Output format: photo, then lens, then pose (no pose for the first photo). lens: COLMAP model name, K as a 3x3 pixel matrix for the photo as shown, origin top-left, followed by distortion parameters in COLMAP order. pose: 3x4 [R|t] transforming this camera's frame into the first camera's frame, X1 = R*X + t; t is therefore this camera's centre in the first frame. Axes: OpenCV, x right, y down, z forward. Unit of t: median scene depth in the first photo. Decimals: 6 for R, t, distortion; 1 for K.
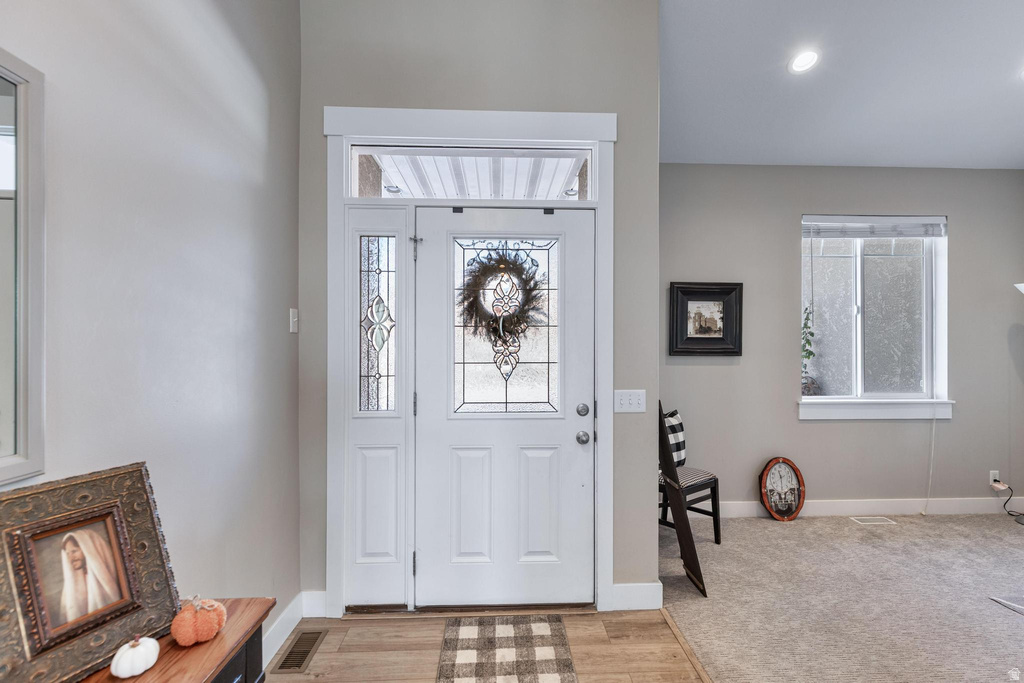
lens RADIAL K [[465.1, 0, 511.1], [0, 465.1, 345.1], [0, 0, 1]] dist [0.010509, -0.000854]
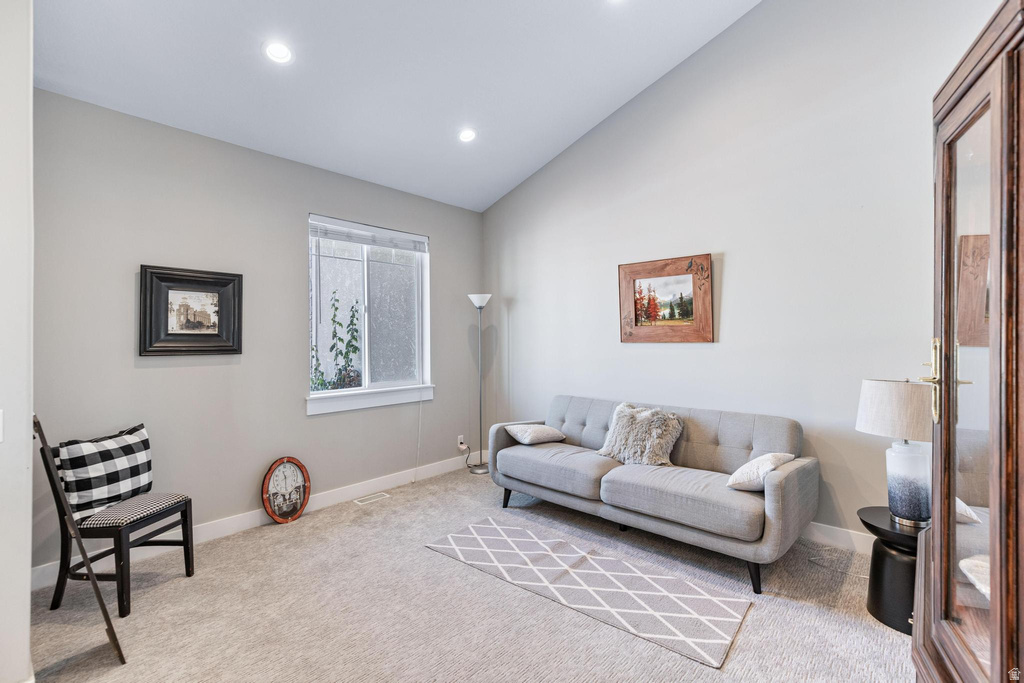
lens RADIAL K [[465.1, 0, 509.9], [0, 465.1, 330.7], [0, 0, 1]] dist [0.010509, -0.000854]
pose [[0.704928, 0.007001, 0.709244, 0.215686], [0.008238, 0.999803, -0.018057, -0.001415], [-0.709231, 0.018572, 0.704732, -0.020933]]
